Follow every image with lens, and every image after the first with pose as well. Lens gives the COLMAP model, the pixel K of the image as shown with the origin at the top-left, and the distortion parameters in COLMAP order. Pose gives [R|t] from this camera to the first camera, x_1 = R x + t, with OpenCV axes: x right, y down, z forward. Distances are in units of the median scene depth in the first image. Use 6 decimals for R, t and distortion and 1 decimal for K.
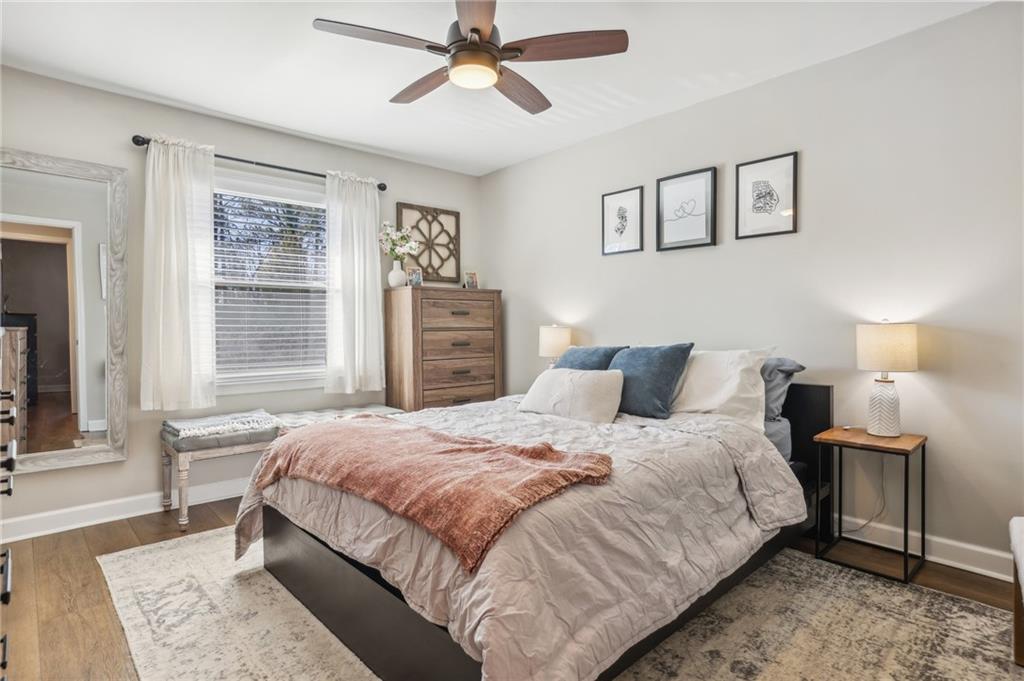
lens RADIAL K [[525.8, 0, 512.0], [0, 525.8, 340.5], [0, 0, 1]] dist [-0.000776, 0.000041]
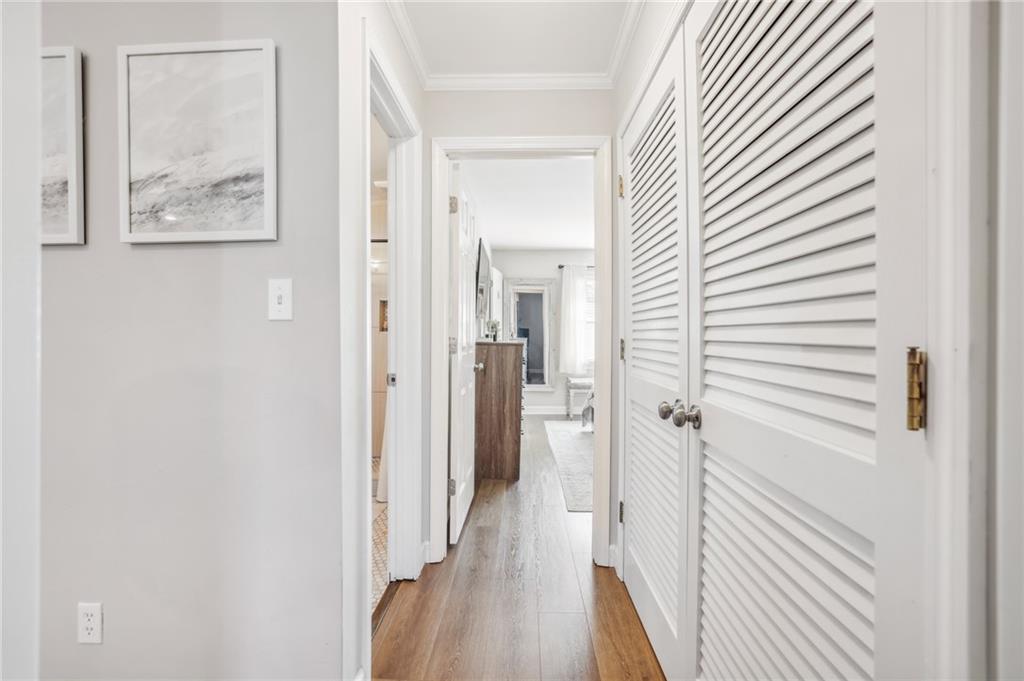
lens RADIAL K [[452.5, 0, 508.5], [0, 452.5, 347.6], [0, 0, 1]] dist [-0.046735, 0.016801]
pose [[0.706677, 0.022339, -0.707184, 0.528444], [-0.018434, 0.999743, 0.013159, -0.007486], [0.707296, 0.003737, 0.706907, -0.573997]]
